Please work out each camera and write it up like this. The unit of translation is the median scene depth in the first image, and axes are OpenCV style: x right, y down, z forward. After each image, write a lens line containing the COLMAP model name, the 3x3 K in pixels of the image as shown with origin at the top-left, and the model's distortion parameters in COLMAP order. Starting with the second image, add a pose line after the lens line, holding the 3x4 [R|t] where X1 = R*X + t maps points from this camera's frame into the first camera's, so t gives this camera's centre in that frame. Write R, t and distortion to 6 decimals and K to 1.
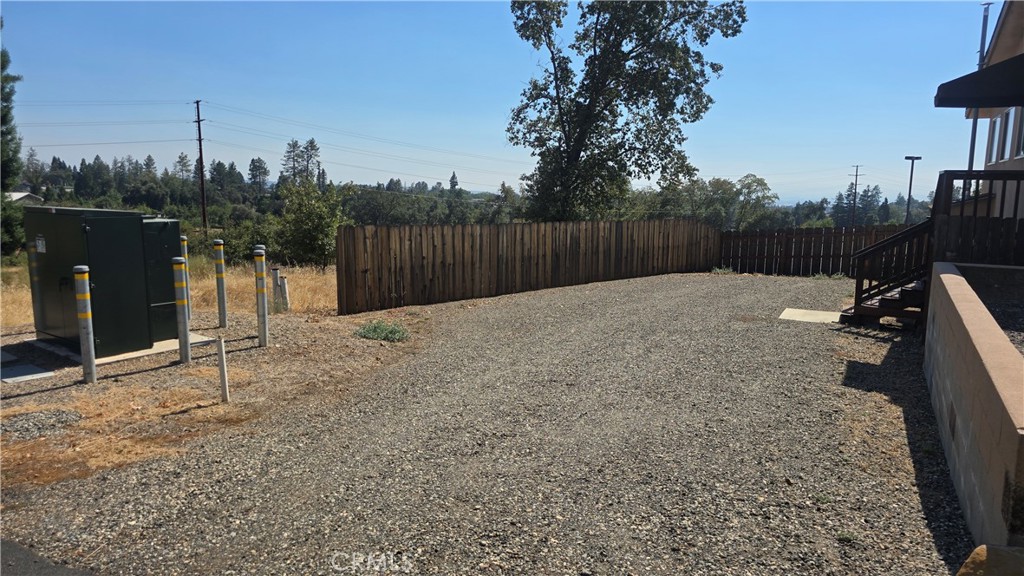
lens RADIAL K [[682.0, 0, 517.8], [0, 682.0, 289.7], [0, 0, 1]] dist [0.062054, -0.053952]
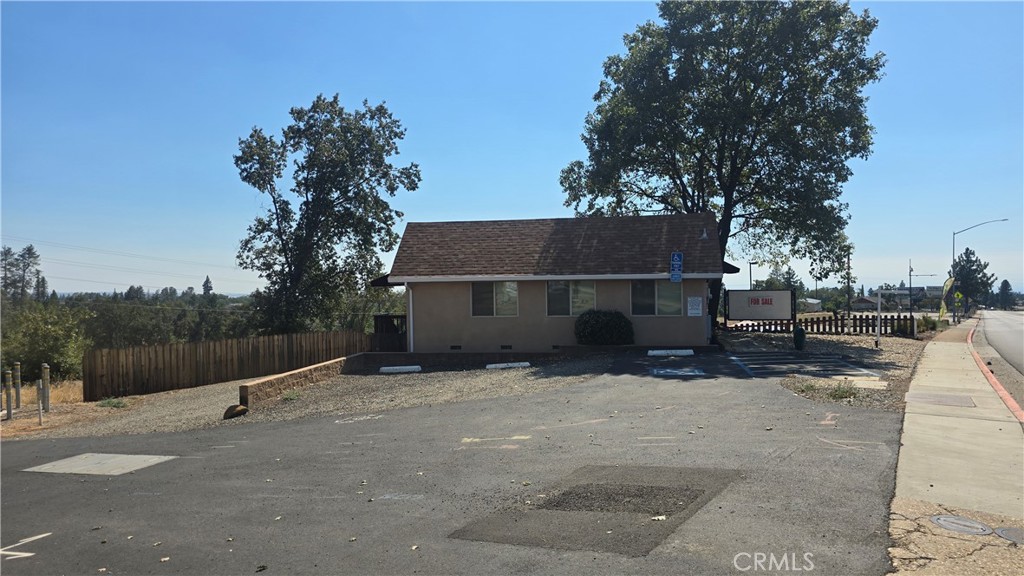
lens RADIAL K [[682.0, 0, 517.8], [0, 682.0, 289.7], [0, 0, 1]] dist [0.062054, -0.053952]
pose [[0.946144, -0.028728, 0.322469, 0.062094], [0.074461, 0.988662, -0.130396, 0.018967], [-0.315067, 0.147384, 0.937556, -0.292780]]
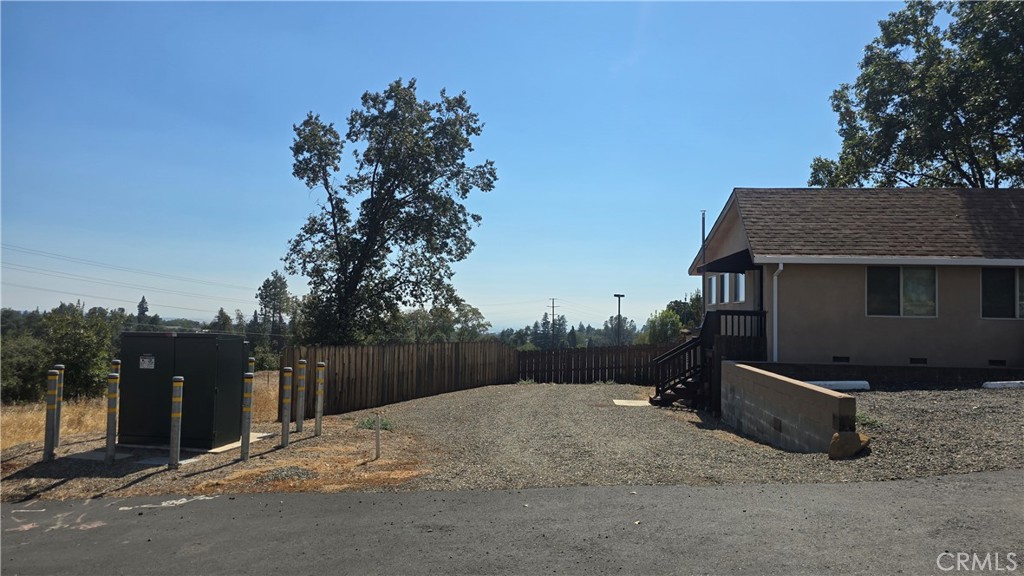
lens RADIAL K [[682.0, 0, 517.8], [0, 682.0, 289.7], [0, 0, 1]] dist [0.062054, -0.053952]
pose [[0.916502, 0.021658, 0.399444, -0.108206], [0.052332, 0.983461, -0.173396, 0.010810], [-0.396593, 0.179822, 0.900210, -0.073954]]
